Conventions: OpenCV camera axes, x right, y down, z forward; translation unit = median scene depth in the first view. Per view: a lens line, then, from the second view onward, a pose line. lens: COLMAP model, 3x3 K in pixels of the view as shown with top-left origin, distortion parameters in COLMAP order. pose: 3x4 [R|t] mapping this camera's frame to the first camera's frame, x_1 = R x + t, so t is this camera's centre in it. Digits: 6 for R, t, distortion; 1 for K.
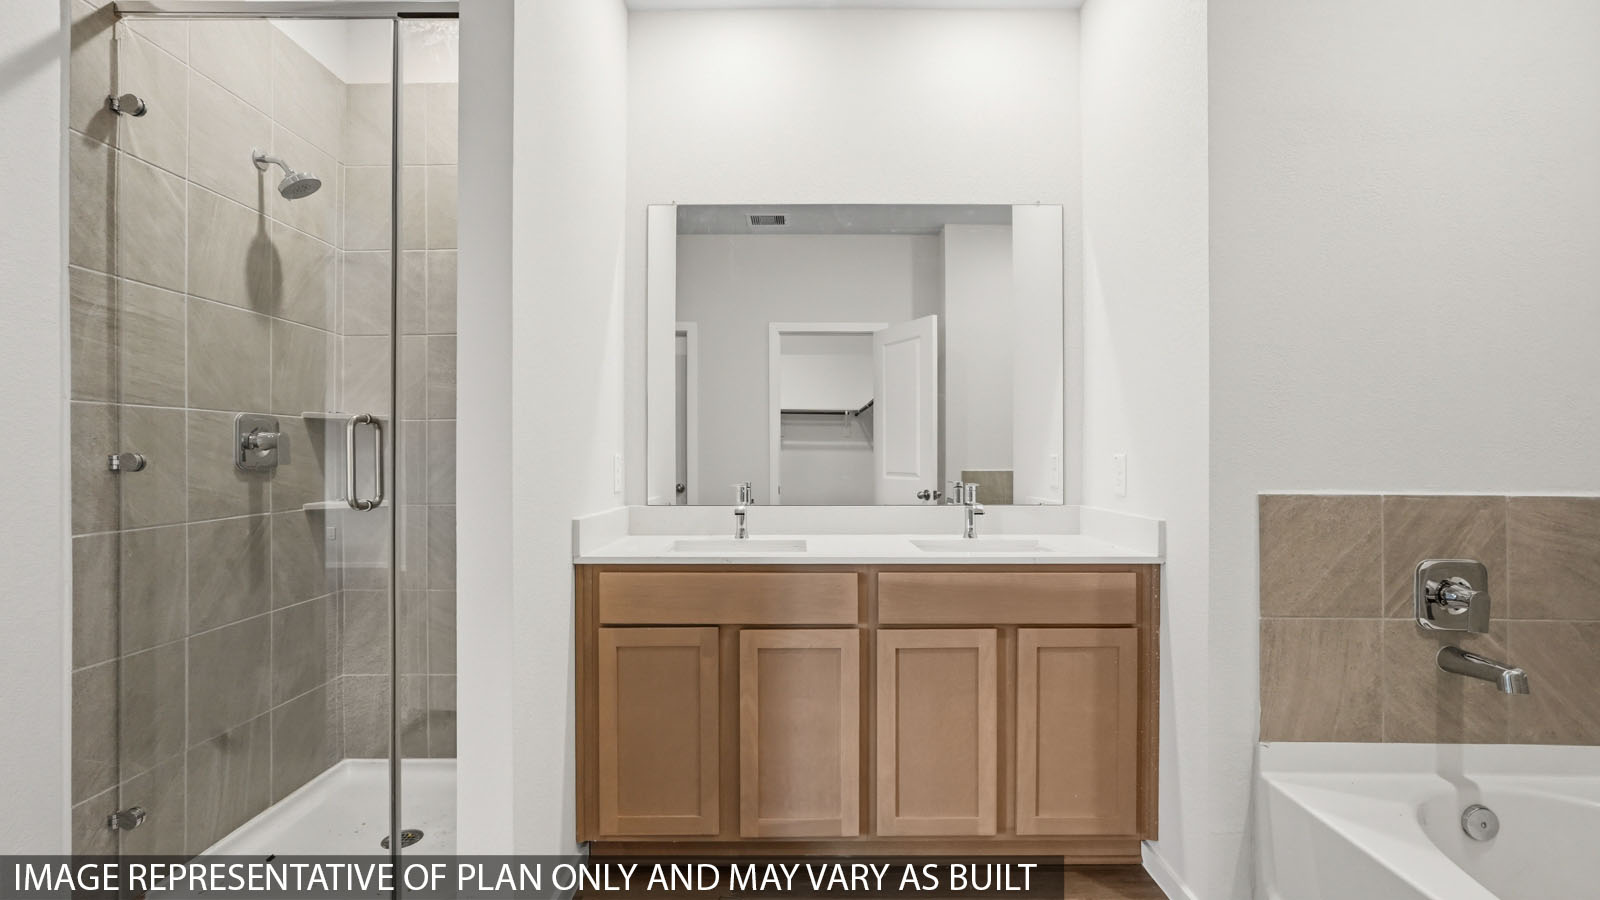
lens RADIAL K [[719.5, 0, 791.1], [0, 719.5, 446.1], [0, 0, 1]] dist [-0.000146, 0.000300]
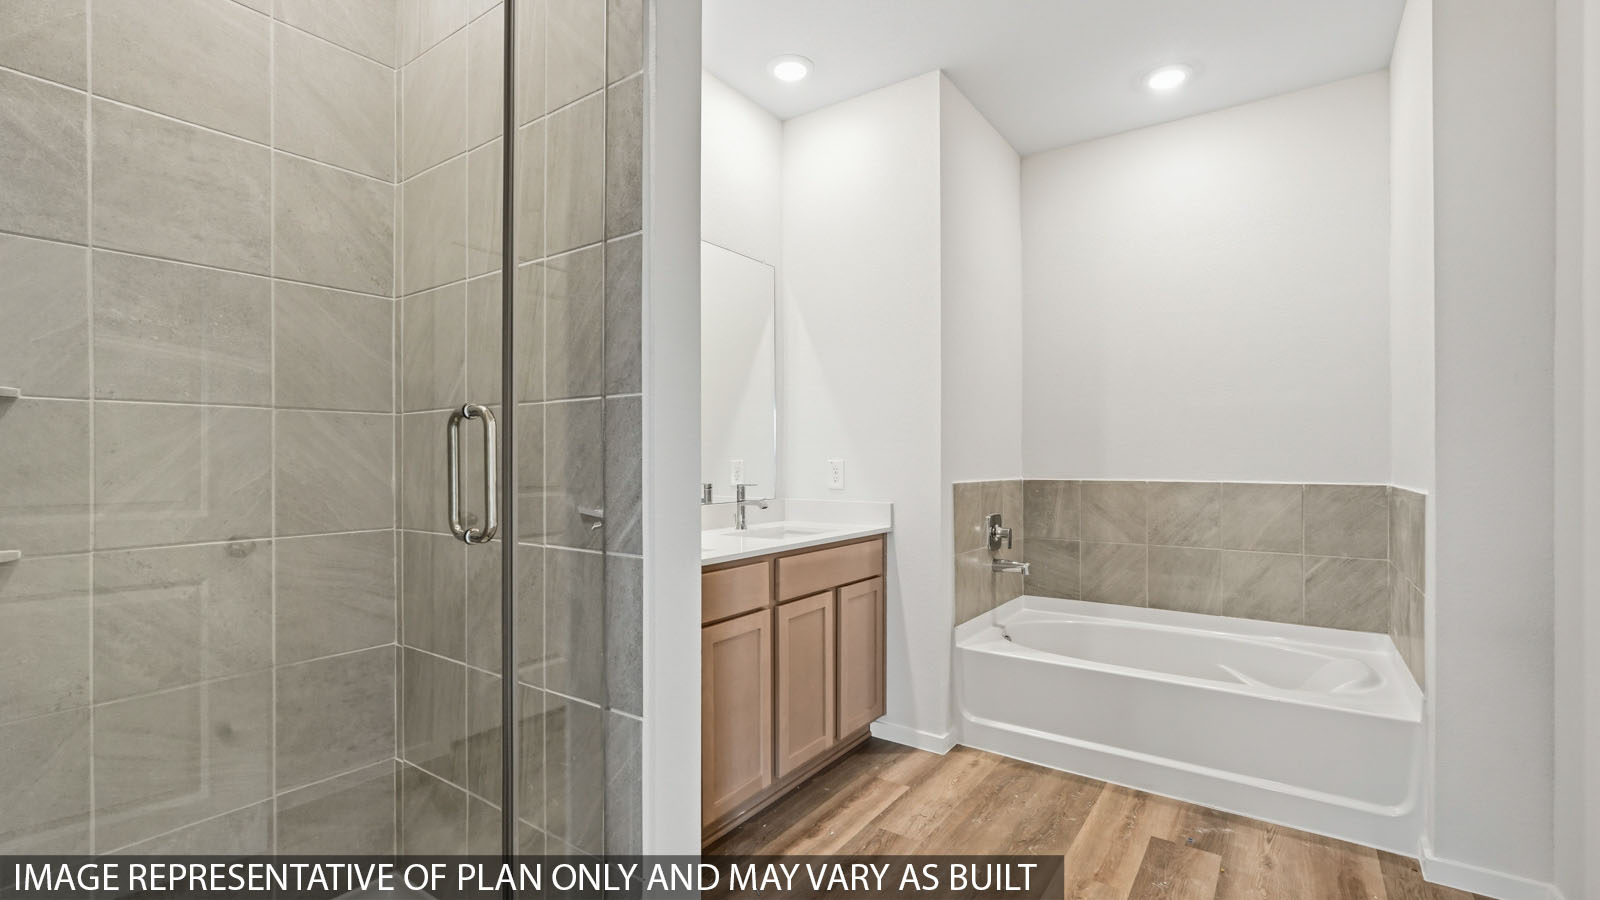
lens RADIAL K [[719.5, 0, 791.1], [0, 719.5, 446.1], [0, 0, 1]] dist [-0.000146, 0.000300]
pose [[0.561563, 0.014043, 0.827314, -0.865939], [-0.007840, 0.999901, -0.011652, 0.002381], [-0.827397, 0.000057, 0.561618, 0.312719]]
